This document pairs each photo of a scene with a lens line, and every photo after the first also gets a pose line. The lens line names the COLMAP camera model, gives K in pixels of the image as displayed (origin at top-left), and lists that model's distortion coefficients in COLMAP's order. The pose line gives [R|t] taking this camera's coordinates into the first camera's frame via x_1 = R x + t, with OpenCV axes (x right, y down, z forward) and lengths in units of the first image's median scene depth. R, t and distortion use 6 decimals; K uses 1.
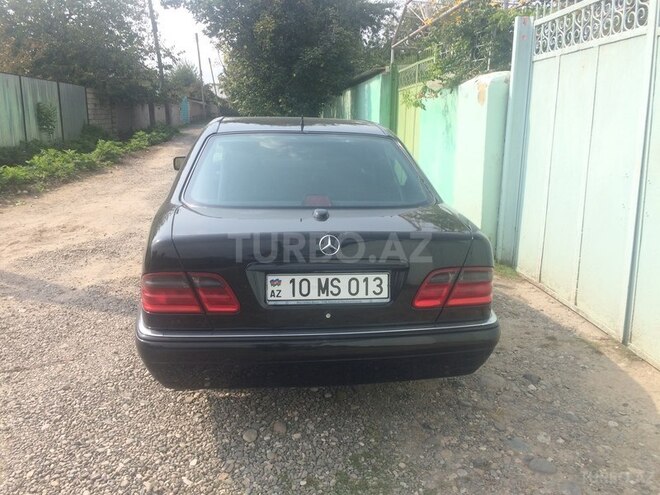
lens RADIAL K [[567.1, 0, 329.7], [0, 567.1, 247.5], [0, 0, 1]] dist [0.057052, -0.046433]
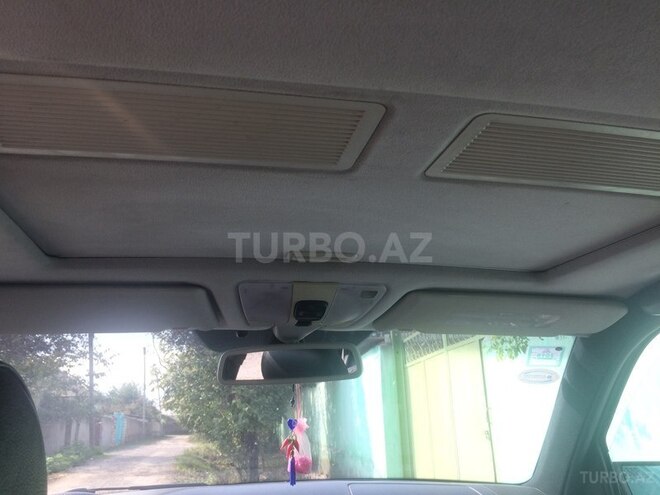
lens RADIAL K [[567.1, 0, 330.9], [0, 567.1, 246.5], [0, 0, 1]] dist [0.057052, -0.046433]
pose [[0.995490, -0.016564, 0.093413, -0.014501], [0.062001, 0.858857, -0.508449, -0.022786], [-0.071807, 0.511947, 0.856010, 0.142872]]
